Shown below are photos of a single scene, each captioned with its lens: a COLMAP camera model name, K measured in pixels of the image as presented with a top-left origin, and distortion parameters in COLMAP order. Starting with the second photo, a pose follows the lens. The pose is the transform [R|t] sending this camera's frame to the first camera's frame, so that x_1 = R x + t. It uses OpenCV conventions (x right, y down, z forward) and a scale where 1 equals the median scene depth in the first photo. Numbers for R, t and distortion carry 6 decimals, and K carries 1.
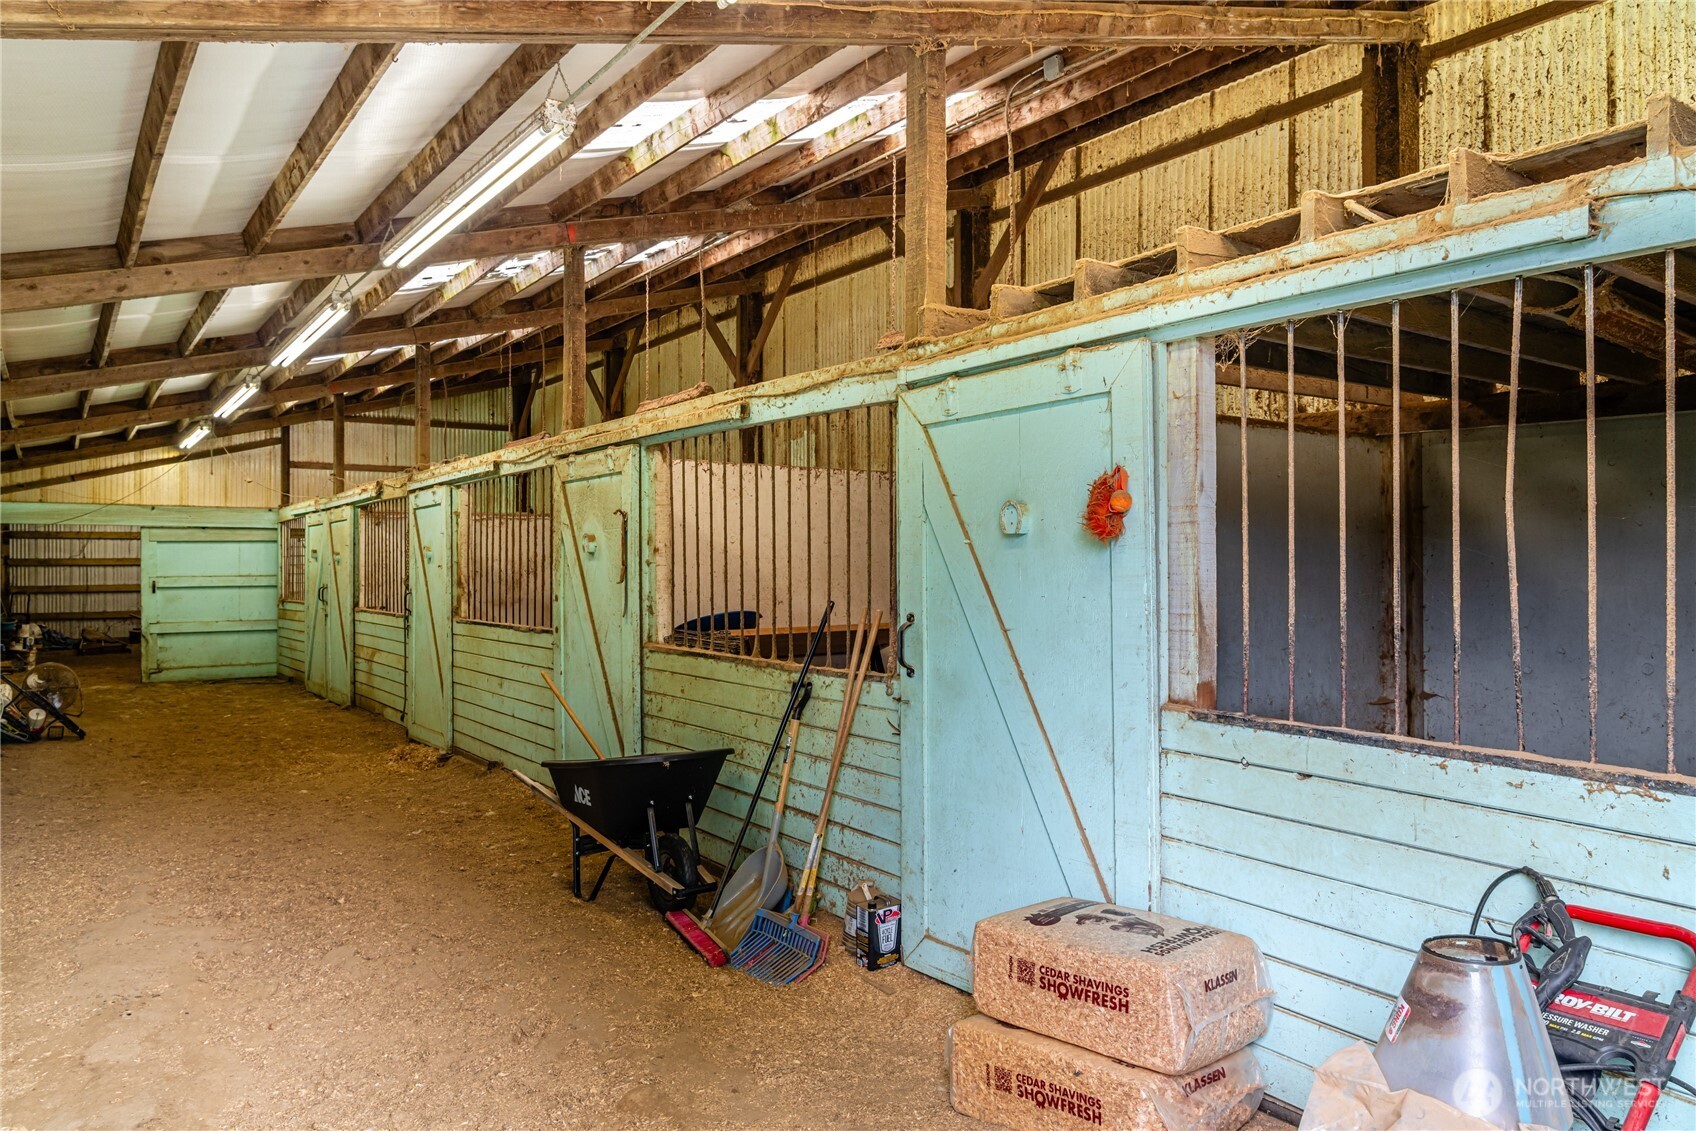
lens RADIAL K [[1161.9, 0, 845.6], [0, 1161.9, 567.0], [0, 0, 1]] dist [-0.028347, 0.017570]
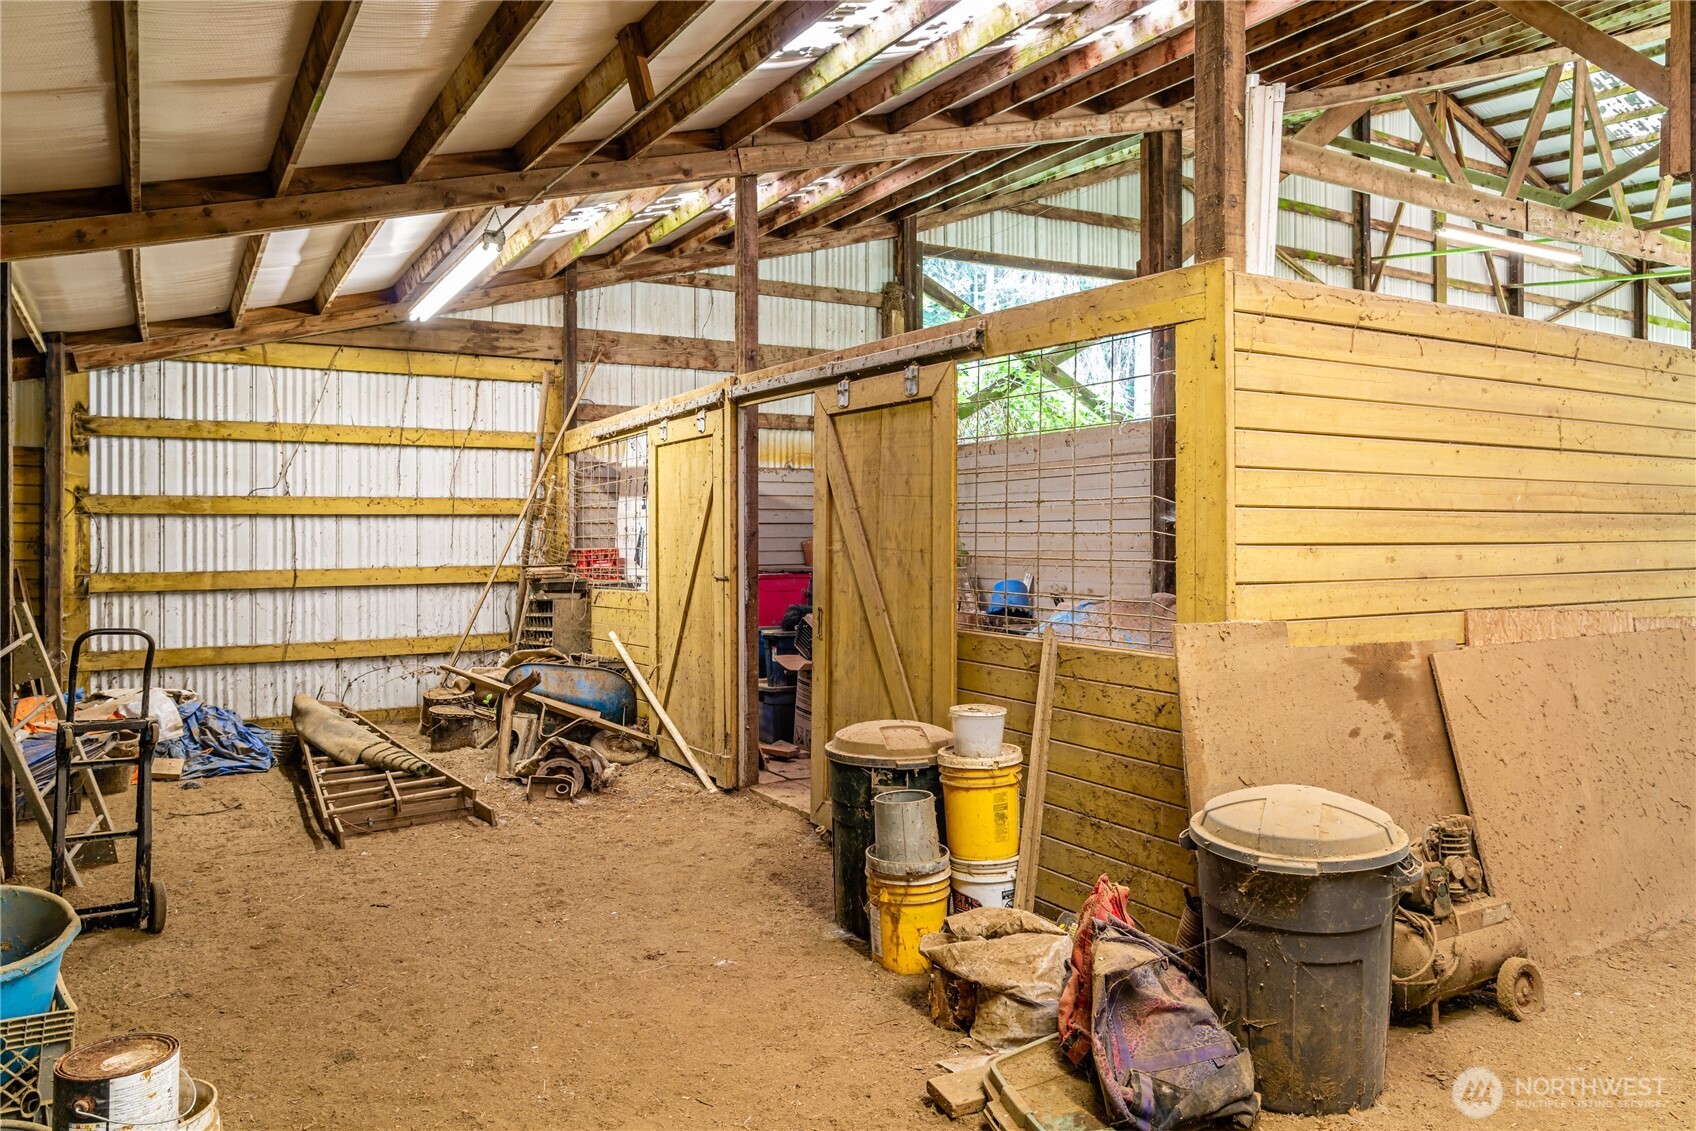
lens RADIAL K [[1161.9, 0, 865.3], [0, 1161.9, 525.2], [0, 0, 1]] dist [-0.028347, 0.017570]
pose [[0.996502, 0.009926, -0.082982, -1.536218], [-0.009619, 0.999945, 0.004100, -0.005367], [0.083019, -0.003288, 0.996543, 2.228318]]
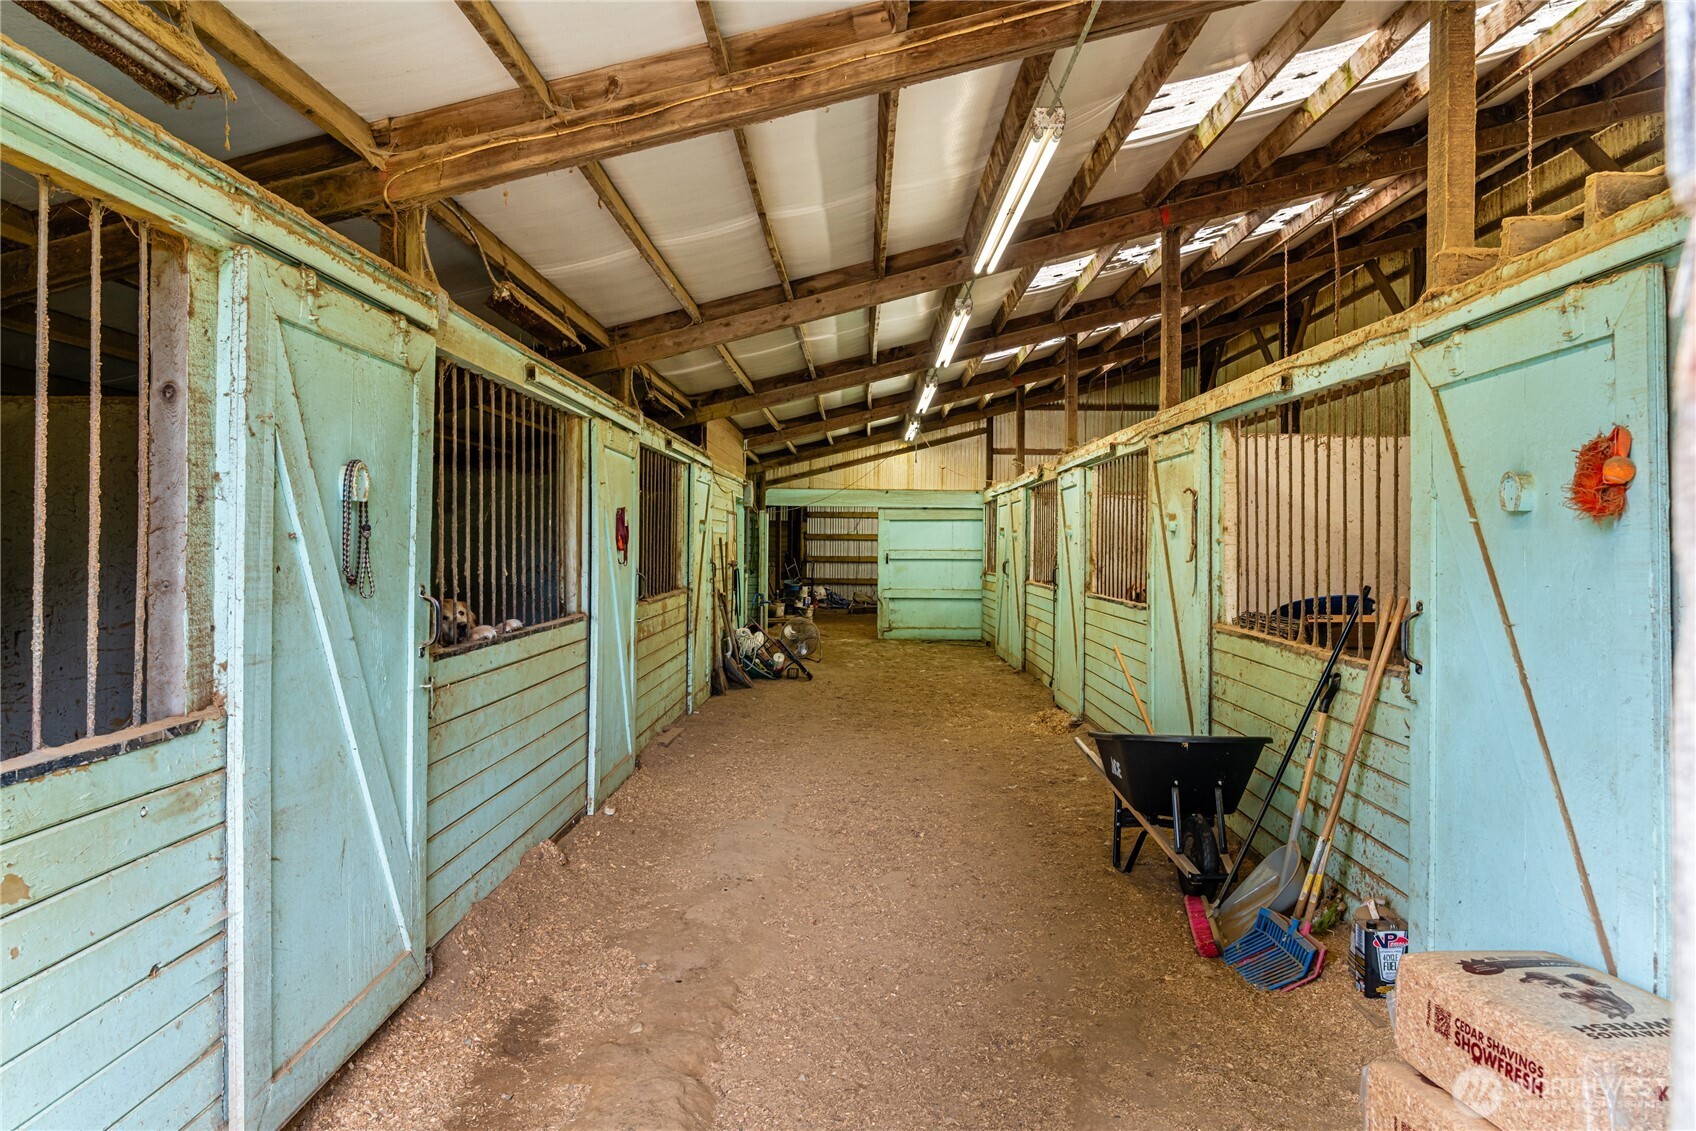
lens RADIAL K [[1161.9, 0, 841.2], [0, 1161.9, 529.2], [0, 0, 1]] dist [-0.028347, 0.017570]
pose [[0.803862, 0.004607, -0.594798, 0.178040], [-0.013074, 0.999865, -0.009925, -0.000547], [0.594672, 0.015754, 0.803814, 0.025533]]
